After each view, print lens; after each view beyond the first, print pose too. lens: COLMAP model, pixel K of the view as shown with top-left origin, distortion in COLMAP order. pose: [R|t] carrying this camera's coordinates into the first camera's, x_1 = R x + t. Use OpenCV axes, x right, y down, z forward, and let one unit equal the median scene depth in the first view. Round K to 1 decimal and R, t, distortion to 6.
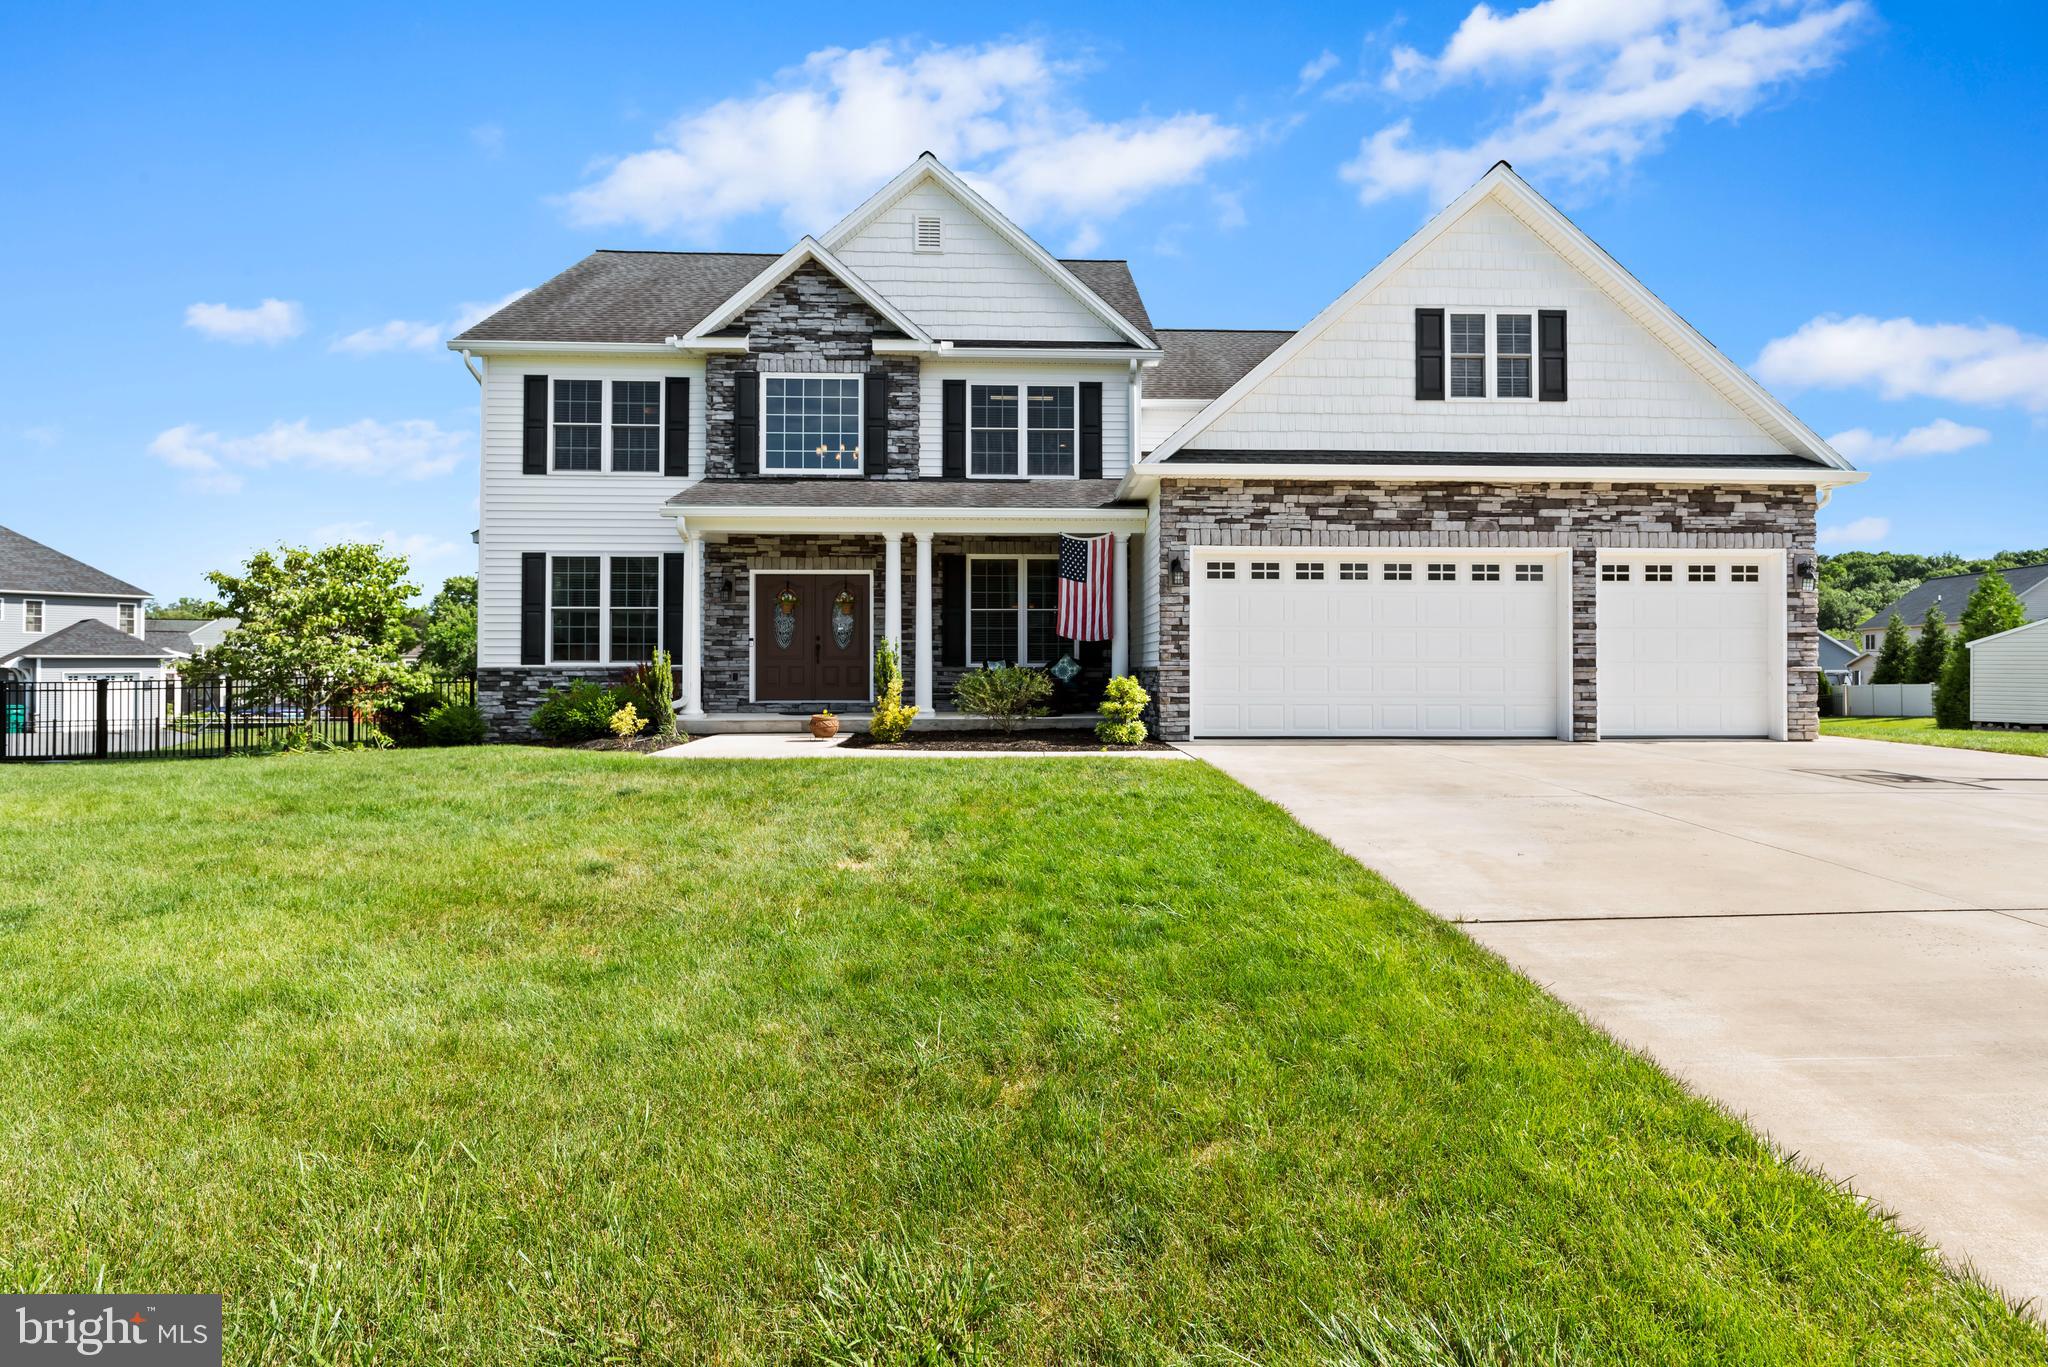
lens RADIAL K [[988.9, 0, 1027.6], [0, 988.9, 672.2], [0, 0, 1]] dist [-0.000624, 0.000838]
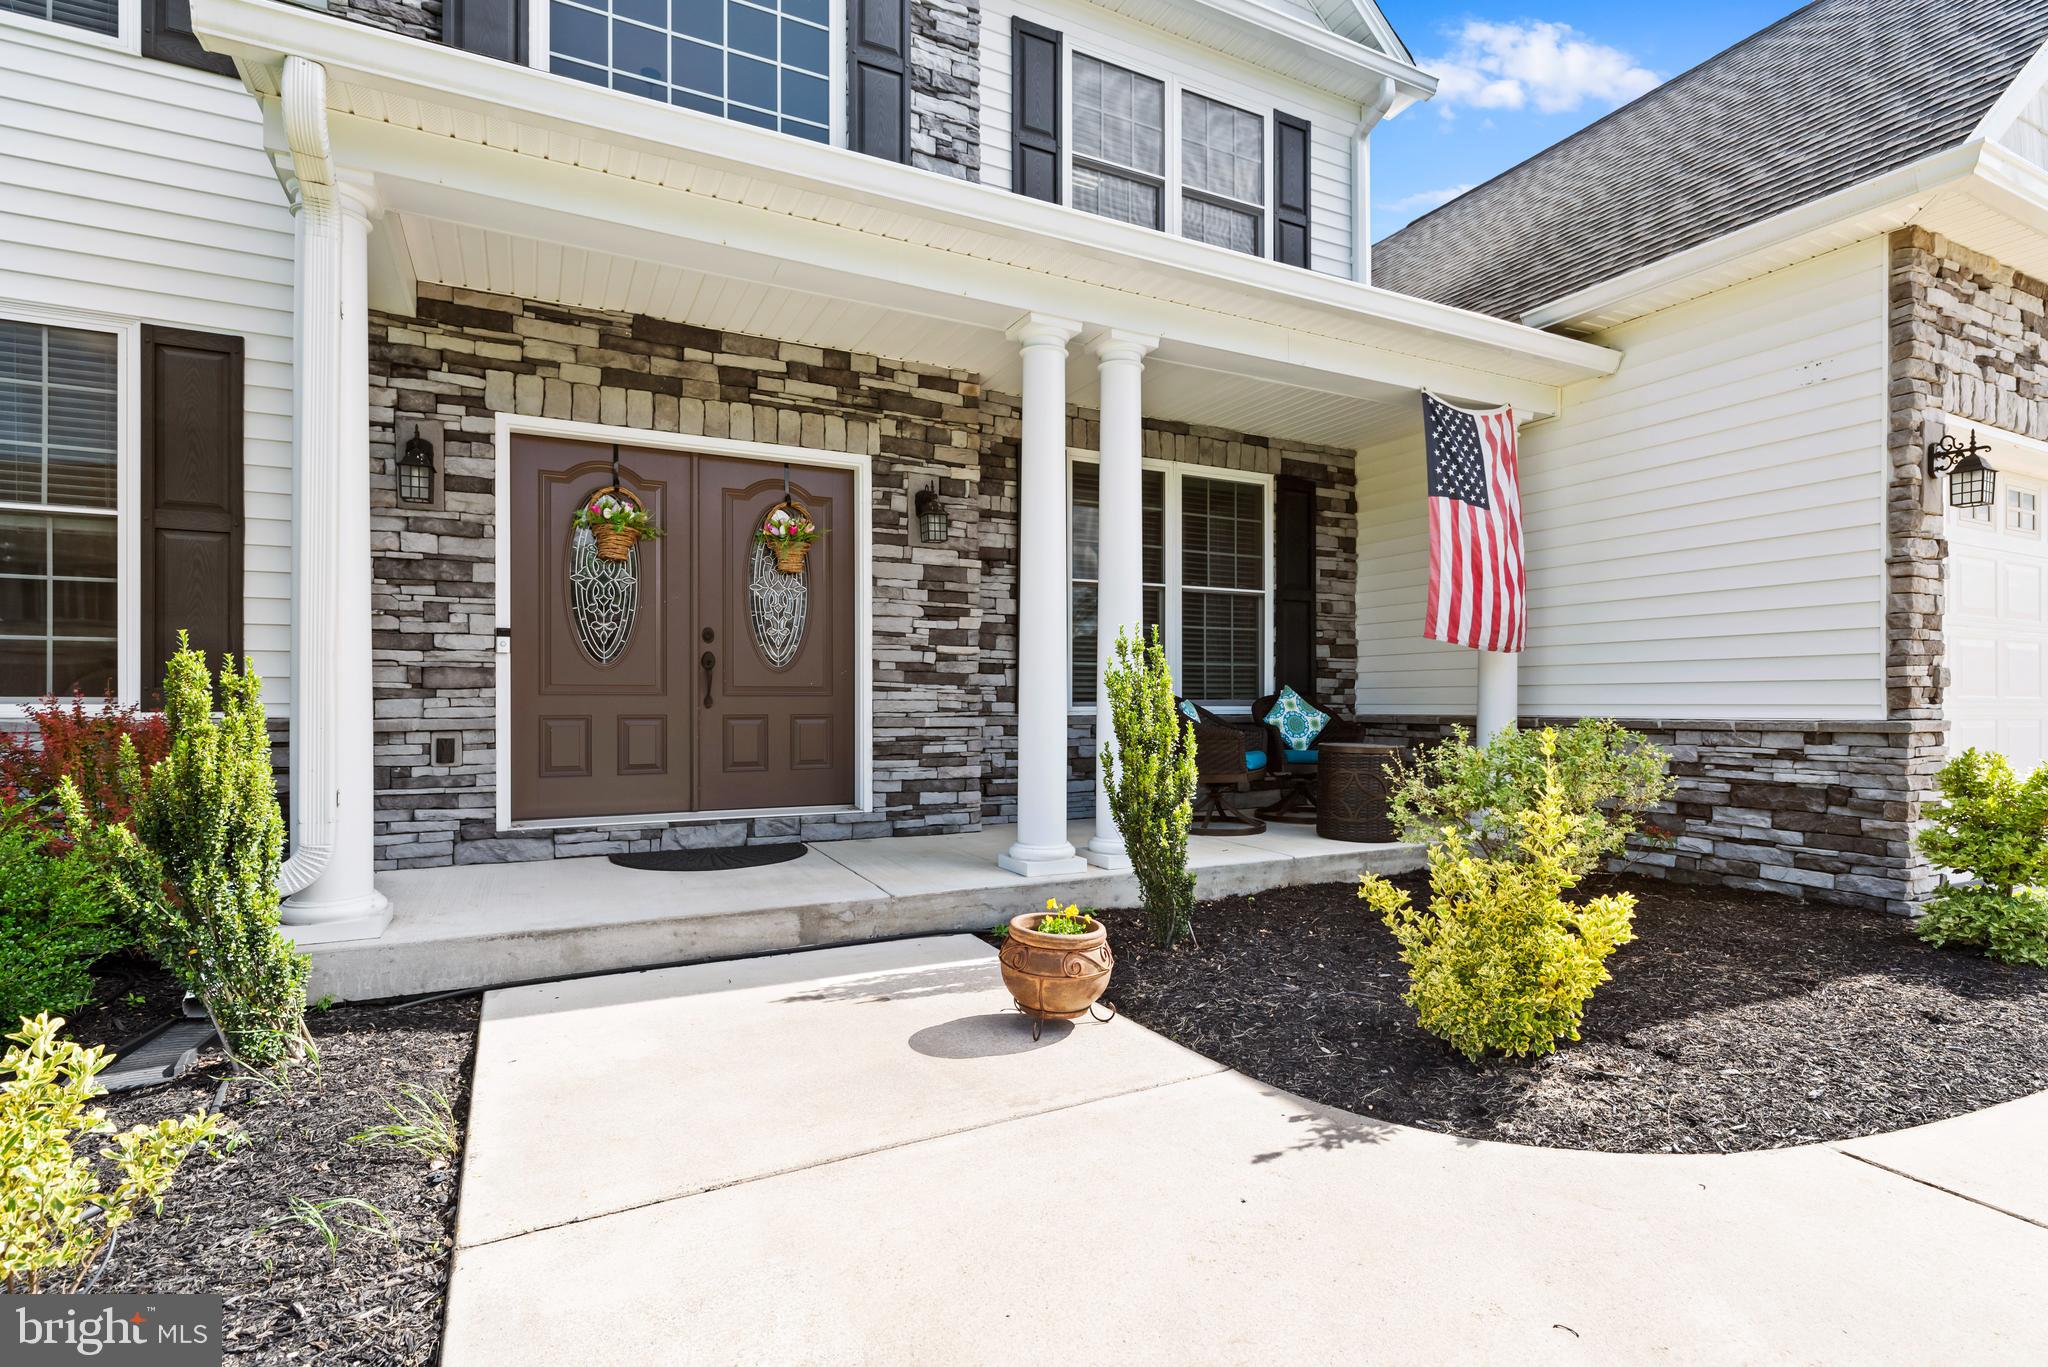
lens RADIAL K [[988.9, 0, 1023.4], [0, 988.9, 716.0], [0, 0, 1]] dist [-0.000624, 0.000838]
pose [[0.901778, -0.004284, 0.432178, -0.265950], [0.002776, 0.999988, 0.004118, -0.006938], [-0.432190, -0.002514, 0.901779, 0.640221]]
